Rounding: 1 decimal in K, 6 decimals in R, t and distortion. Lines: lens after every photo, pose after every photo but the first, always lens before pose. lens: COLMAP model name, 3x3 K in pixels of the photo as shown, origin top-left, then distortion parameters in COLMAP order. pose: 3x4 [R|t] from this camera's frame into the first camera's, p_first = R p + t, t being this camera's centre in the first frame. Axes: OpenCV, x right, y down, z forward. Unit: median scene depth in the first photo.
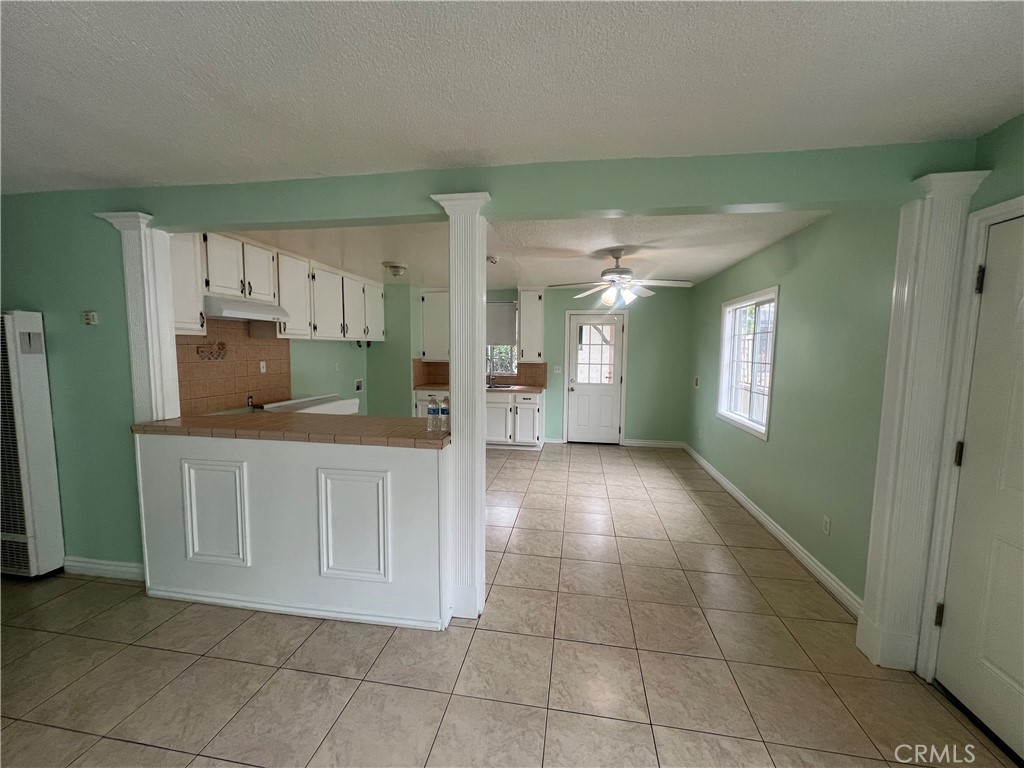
lens RADIAL K [[408.0, 0, 511.4], [0, 408.0, 386.3], [0, 0, 1]] dist [-0.000507, 0.000318]
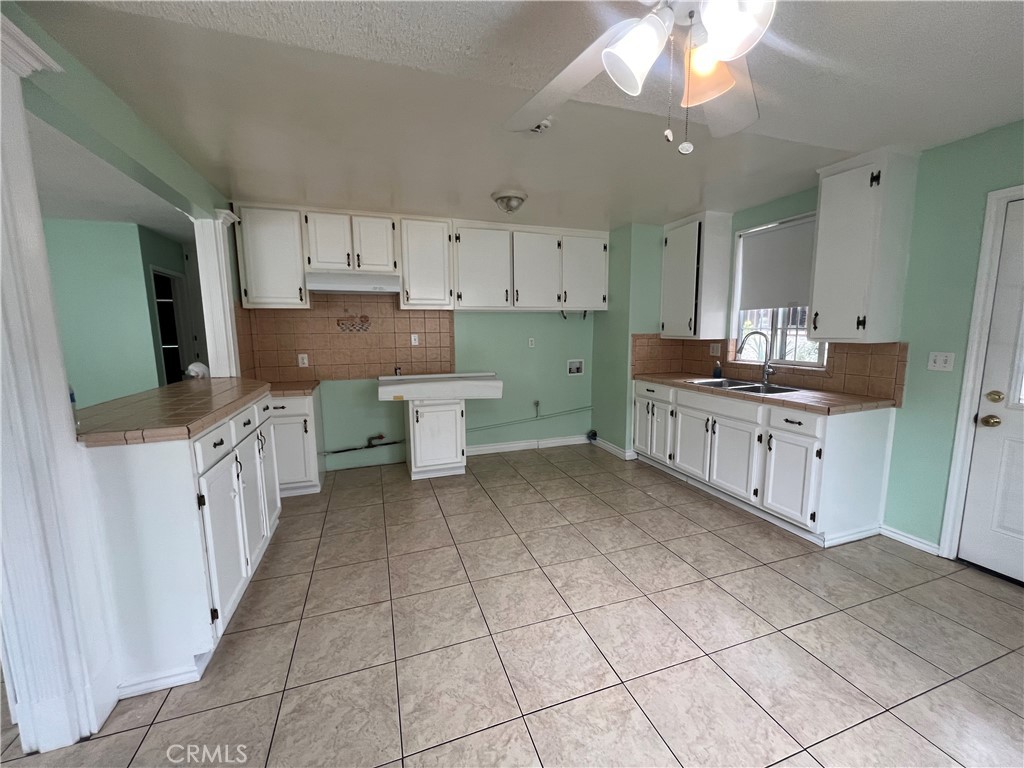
lens RADIAL K [[408.0, 0, 512.7], [0, 408.0, 384.7], [0, 0, 1]] dist [-0.000507, 0.000318]
pose [[0.477269, 0.105247, -0.872432, 0.334215], [-0.069731, 0.994207, 0.081791, -0.030065], [0.875986, 0.021799, 0.481843, 0.614884]]
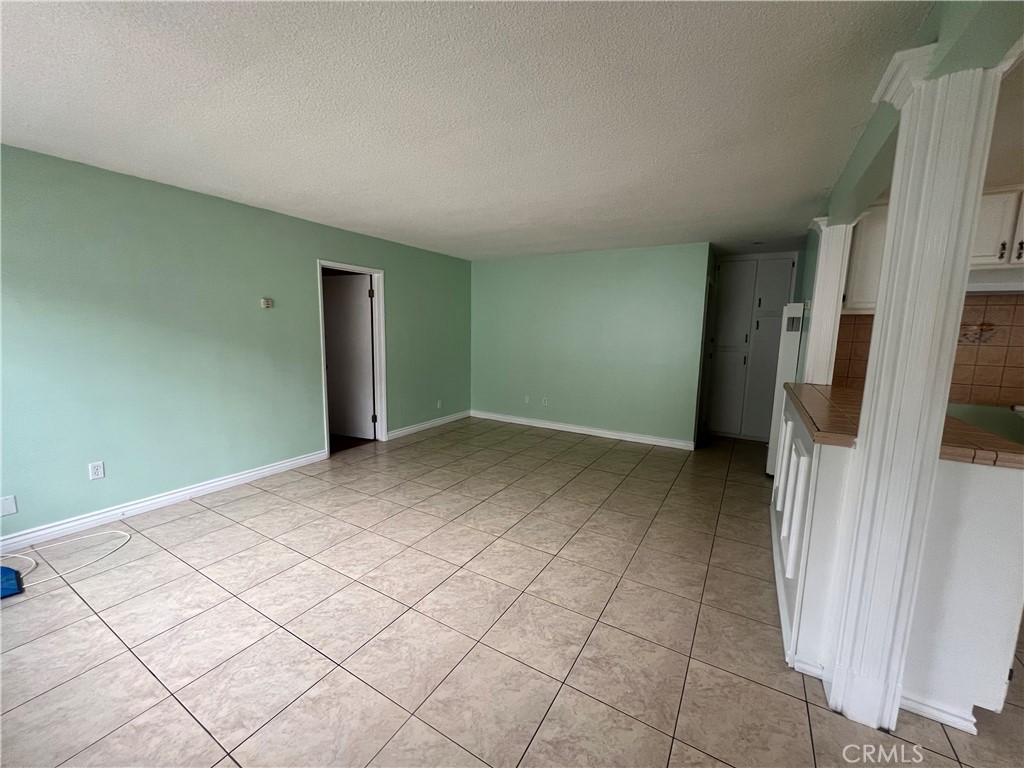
lens RADIAL K [[408.0, 0, 512.6], [0, 408.0, 384.5], [0, 0, 1]] dist [-0.000507, 0.000318]
pose [[-0.362745, 0.108675, -0.925530, 0.317275], [-0.111660, 0.980953, 0.158946, -0.005484], [0.925174, 0.161002, -0.343701, 0.304398]]
